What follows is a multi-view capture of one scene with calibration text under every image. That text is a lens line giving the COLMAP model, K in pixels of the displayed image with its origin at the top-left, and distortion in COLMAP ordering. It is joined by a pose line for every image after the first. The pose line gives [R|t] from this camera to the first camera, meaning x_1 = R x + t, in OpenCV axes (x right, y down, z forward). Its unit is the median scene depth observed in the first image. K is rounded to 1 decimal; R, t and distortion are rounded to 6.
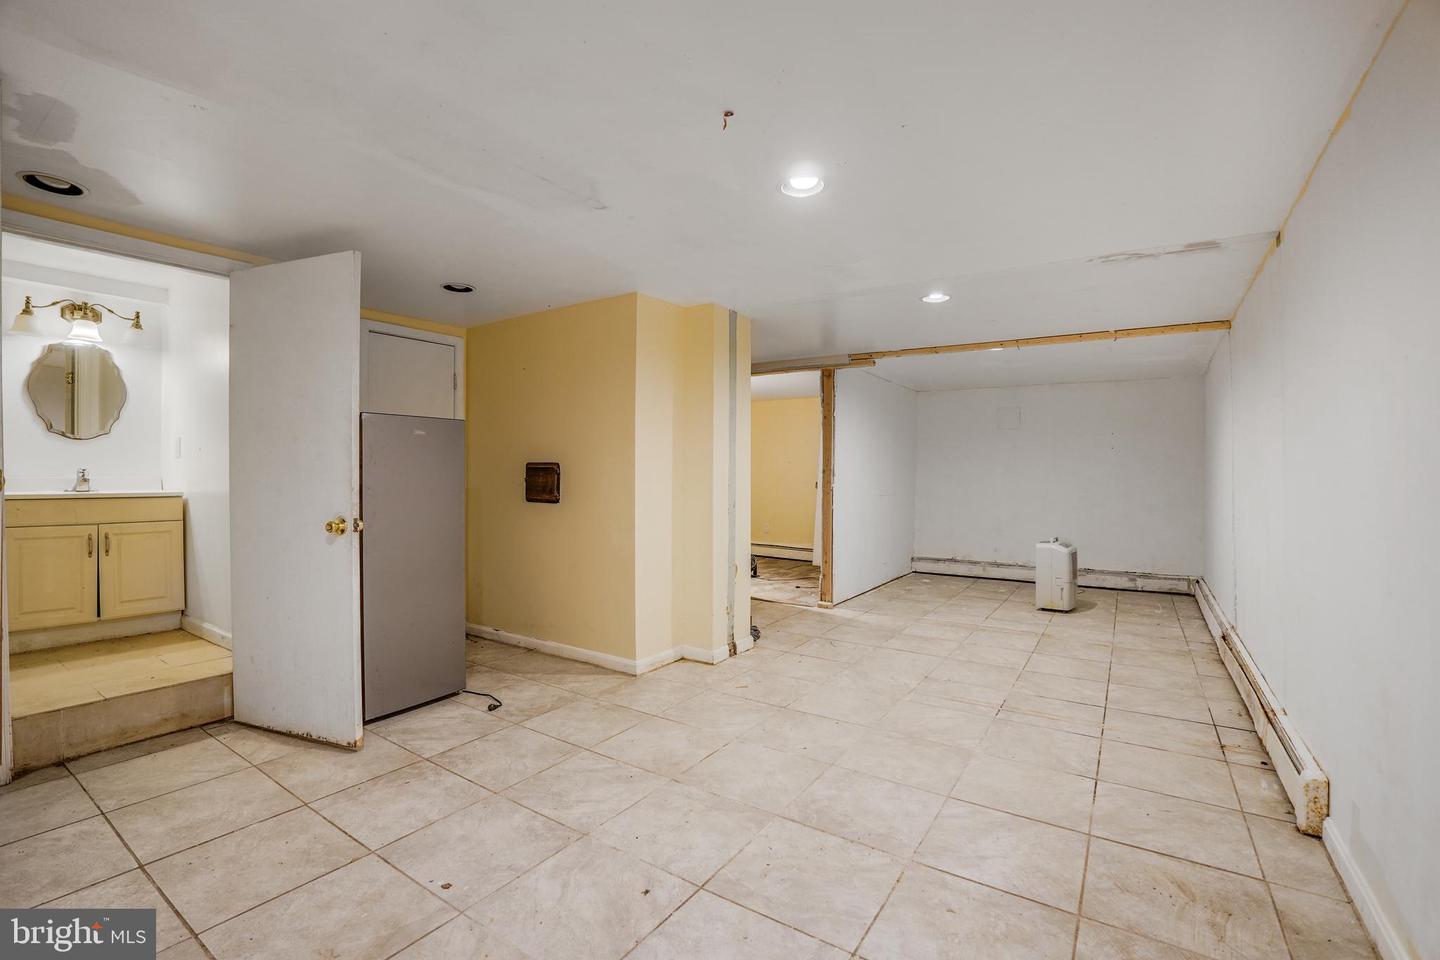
lens RADIAL K [[635.2, 0, 711.7], [0, 635.2, 488.2], [0, 0, 1]] dist [-0.018361, 0.004538]
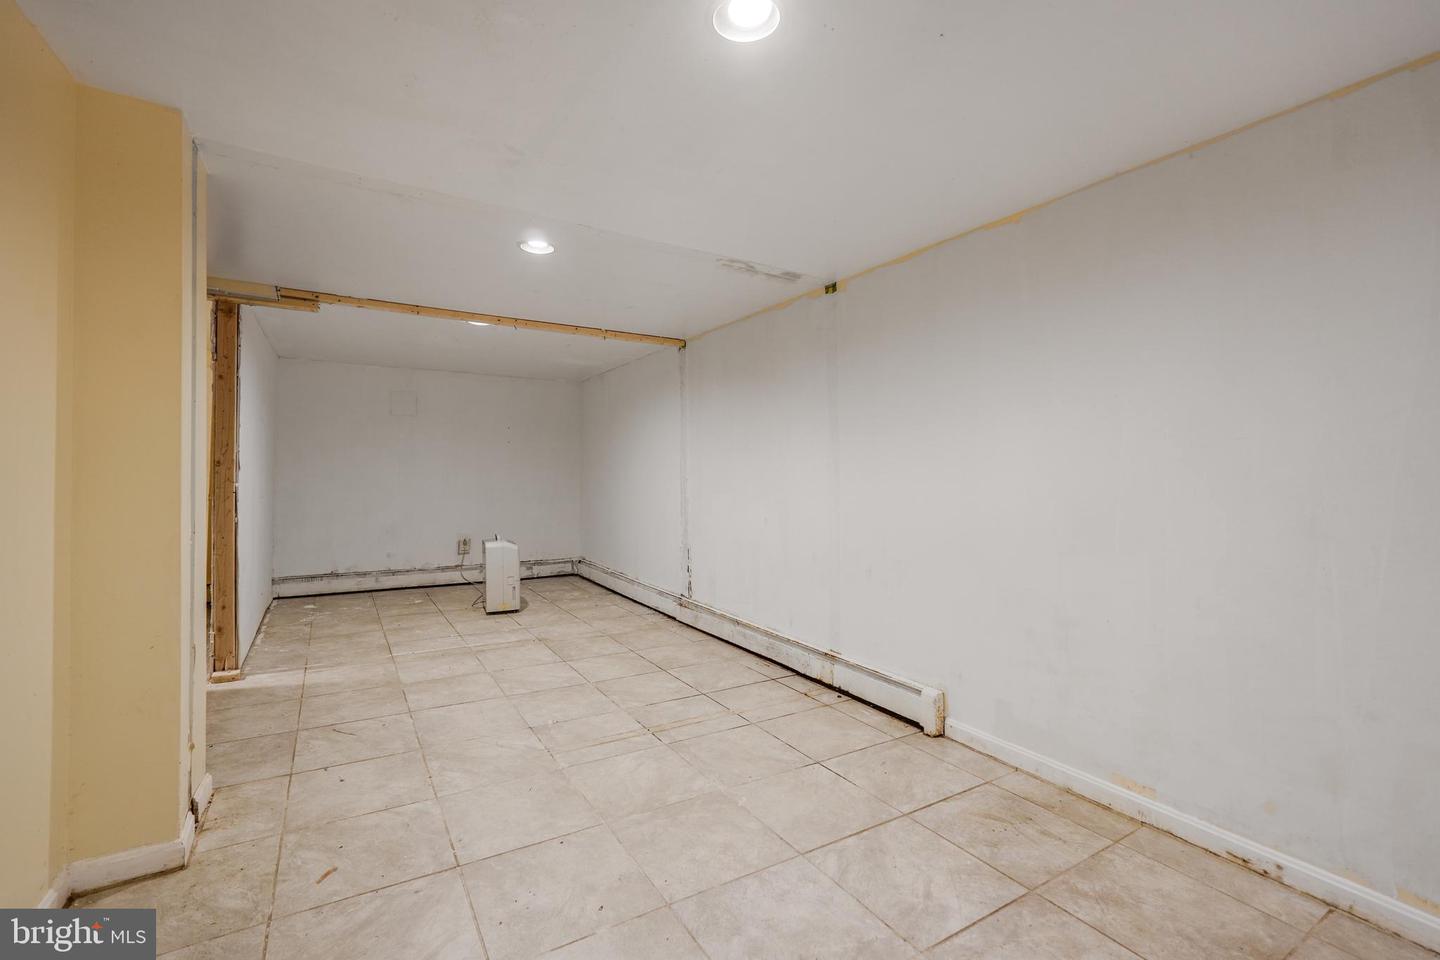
lens RADIAL K [[635.2, 0, 719.3], [0, 635.2, 473.6], [0, 0, 1]] dist [-0.018361, 0.004538]
pose [[0.432191, -0.005598, 0.901765, -0.257802], [0.015784, 0.999874, -0.001358, -0.010897], [-0.901644, 0.014820, 0.432225, 0.441941]]
